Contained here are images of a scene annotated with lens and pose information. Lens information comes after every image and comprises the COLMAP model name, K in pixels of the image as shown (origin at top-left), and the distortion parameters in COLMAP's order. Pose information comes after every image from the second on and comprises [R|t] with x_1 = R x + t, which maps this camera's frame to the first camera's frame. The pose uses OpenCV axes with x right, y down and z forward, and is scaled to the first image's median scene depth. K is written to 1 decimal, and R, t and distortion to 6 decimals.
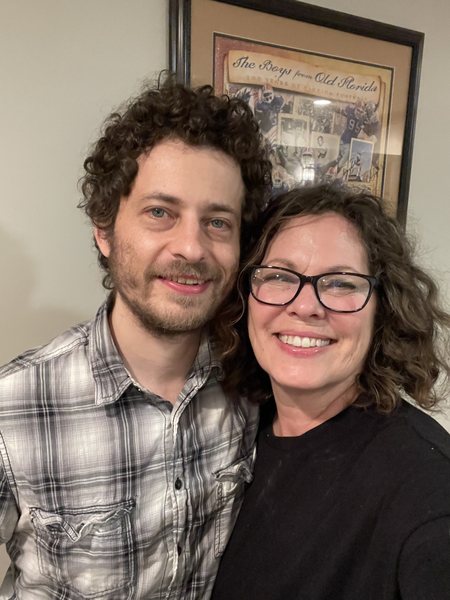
lens RADIAL K [[522.6, 0, 226.3], [0, 522.6, 302.3], [0, 0, 1]] dist [-0.097156, -0.004516]
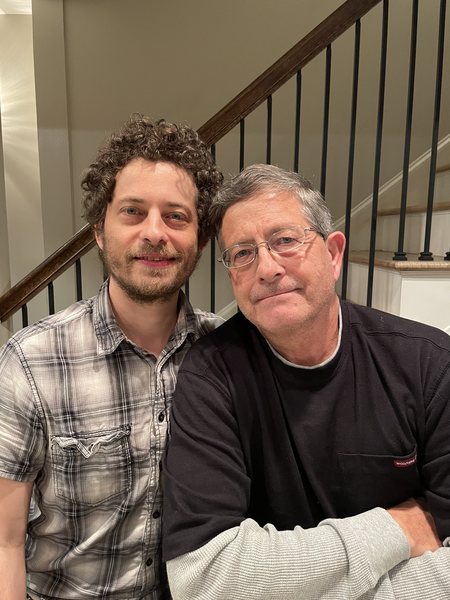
lens RADIAL K [[451.2, 0, 226.2], [0, 451.2, 299.1], [0, 0, 1]] dist [0.003079, -0.001261]
pose [[0.995832, -0.048752, 0.077085, -0.000199], [0.046496, 0.998444, 0.030798, 0.025531], [-0.078467, -0.027085, 0.996549, -0.216201]]
